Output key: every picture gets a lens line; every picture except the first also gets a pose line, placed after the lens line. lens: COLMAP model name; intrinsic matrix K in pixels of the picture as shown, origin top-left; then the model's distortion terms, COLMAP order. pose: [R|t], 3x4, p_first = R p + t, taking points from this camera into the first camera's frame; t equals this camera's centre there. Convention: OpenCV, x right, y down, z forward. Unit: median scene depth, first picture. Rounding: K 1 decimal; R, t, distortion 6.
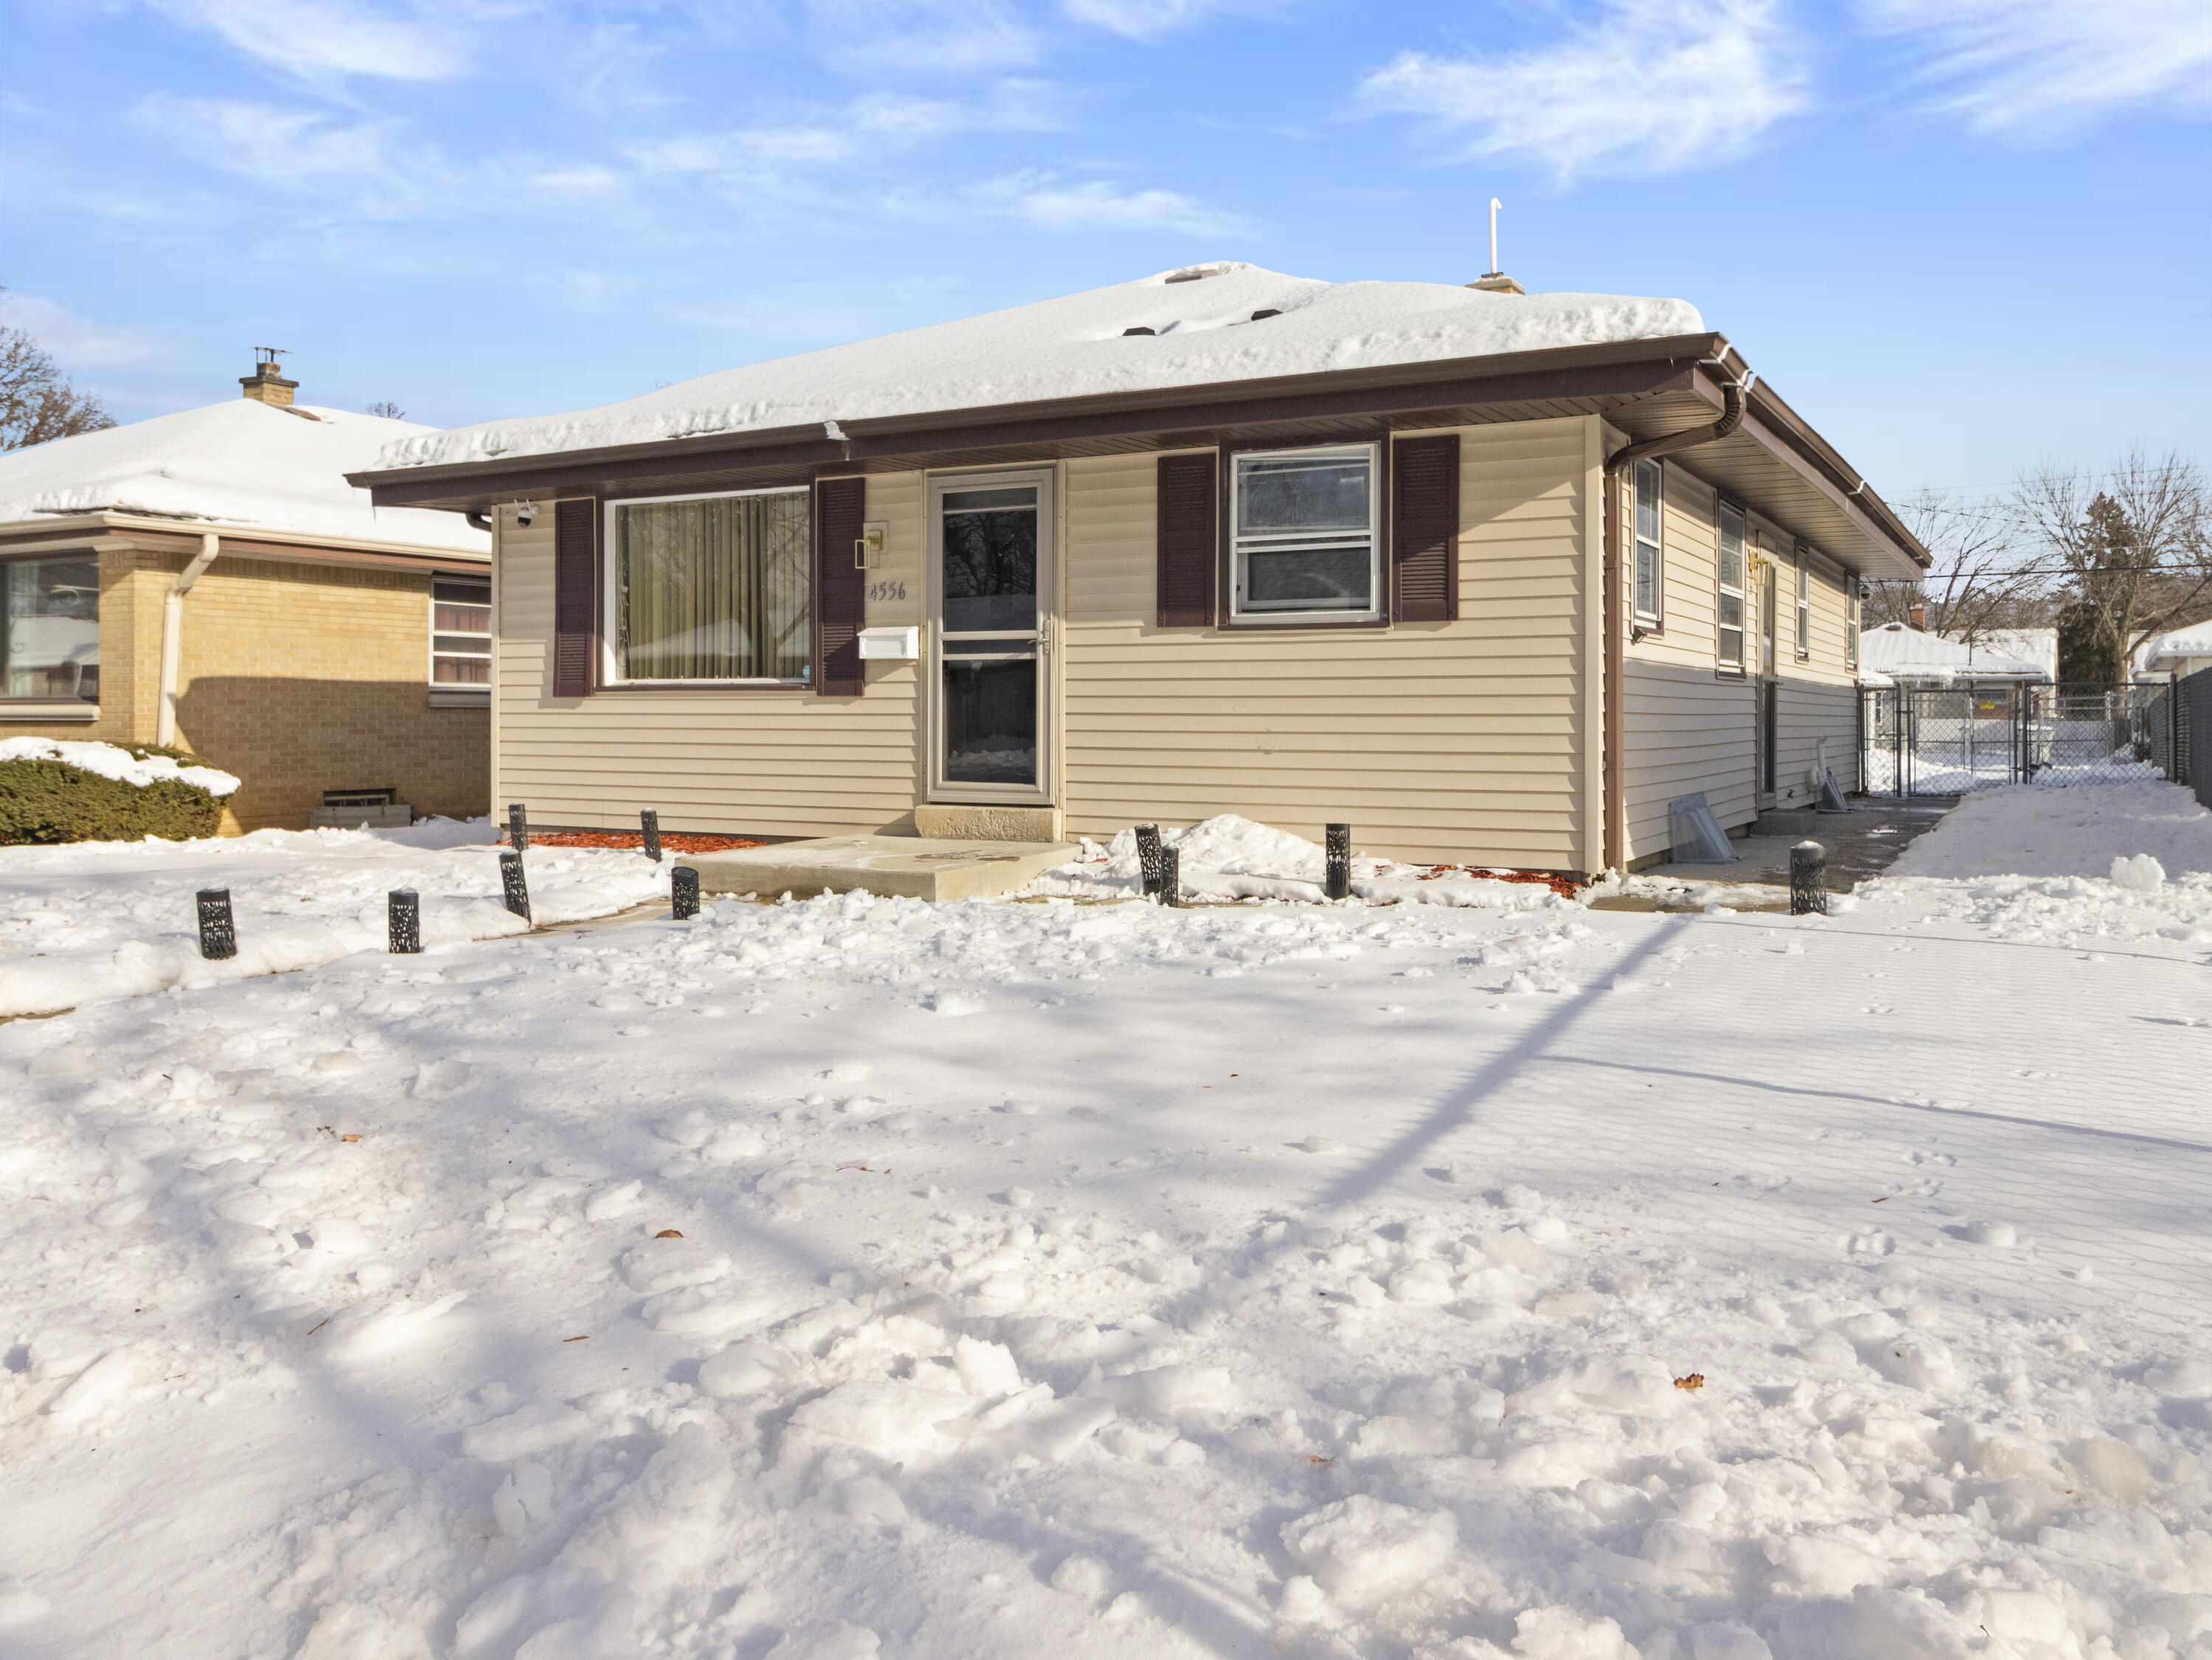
lens RADIAL K [[1765.3, 0, 1106.0], [0, 1765.3, 830.0], [0, 0, 1]] dist [-0.001016, 0.001899]
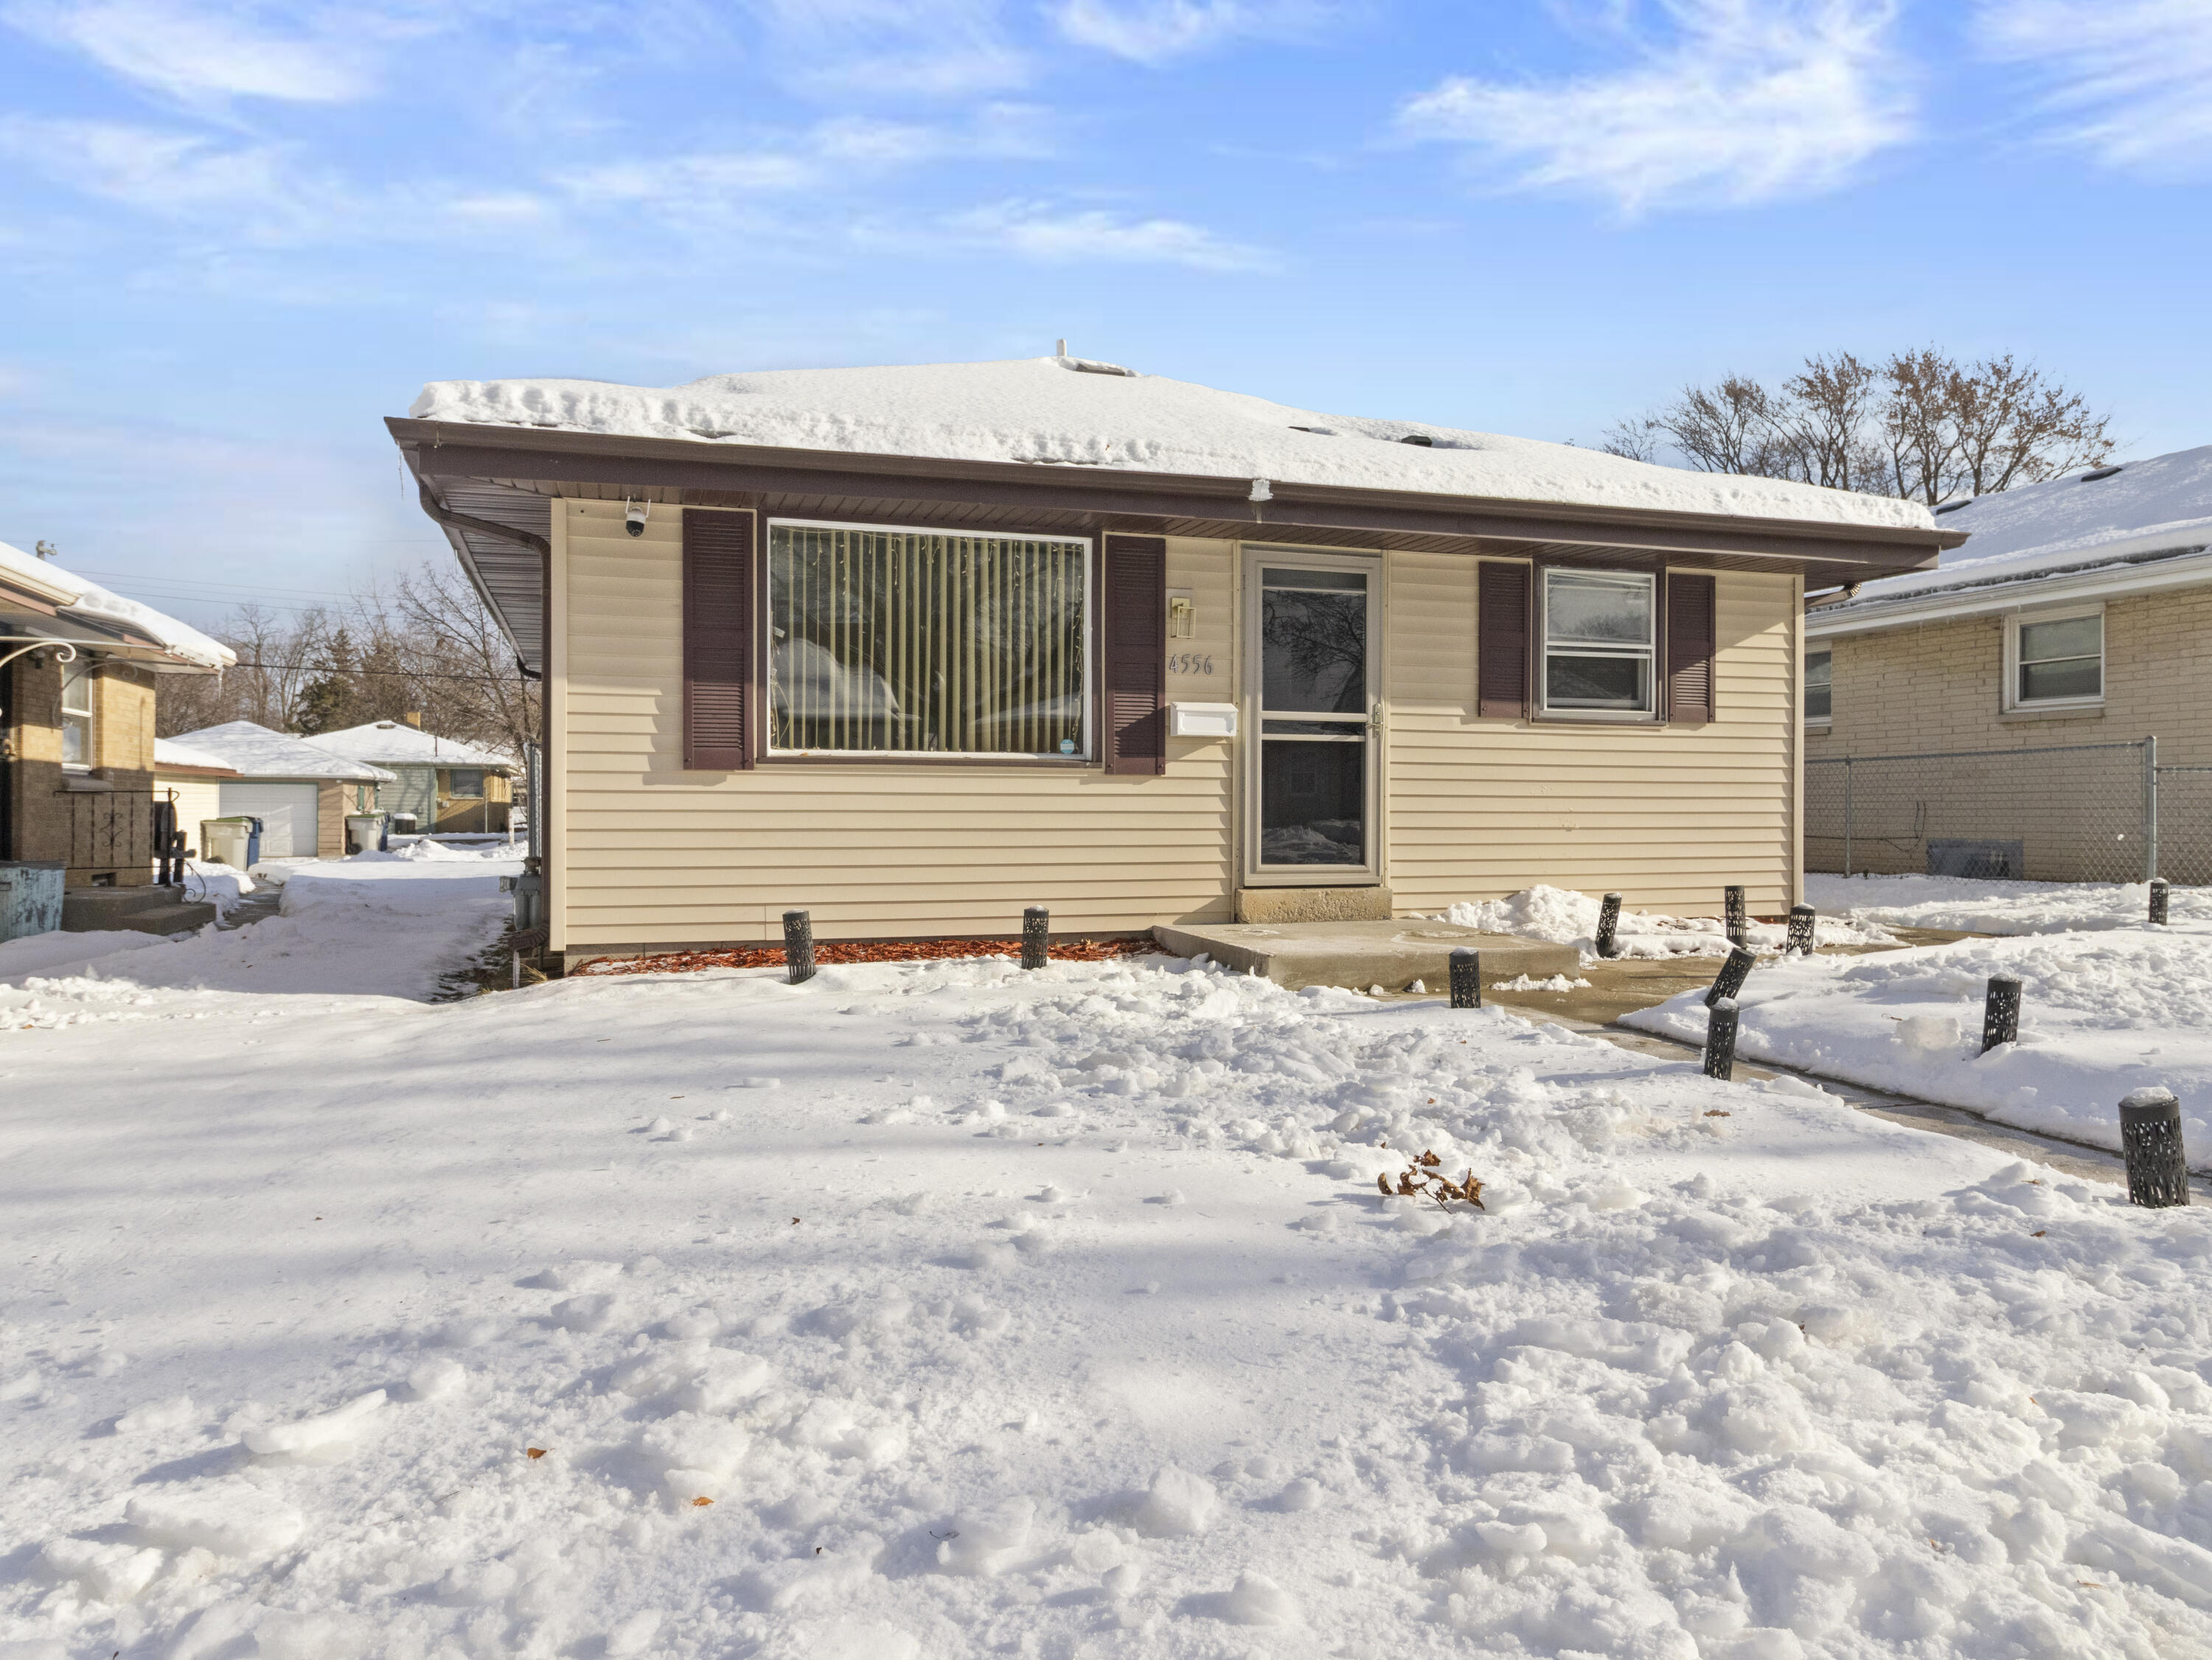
lens RADIAL K [[1519.5, 0, 1106.0], [0, 1519.5, 830.0], [0, 0, 1]] dist [0.009629, 0.000093]
pose [[0.674491, -0.010340, 0.738211, -0.764962], [0.045166, 0.998607, -0.027280, -0.027769], [-0.736900, 0.051742, 0.674018, 0.505672]]
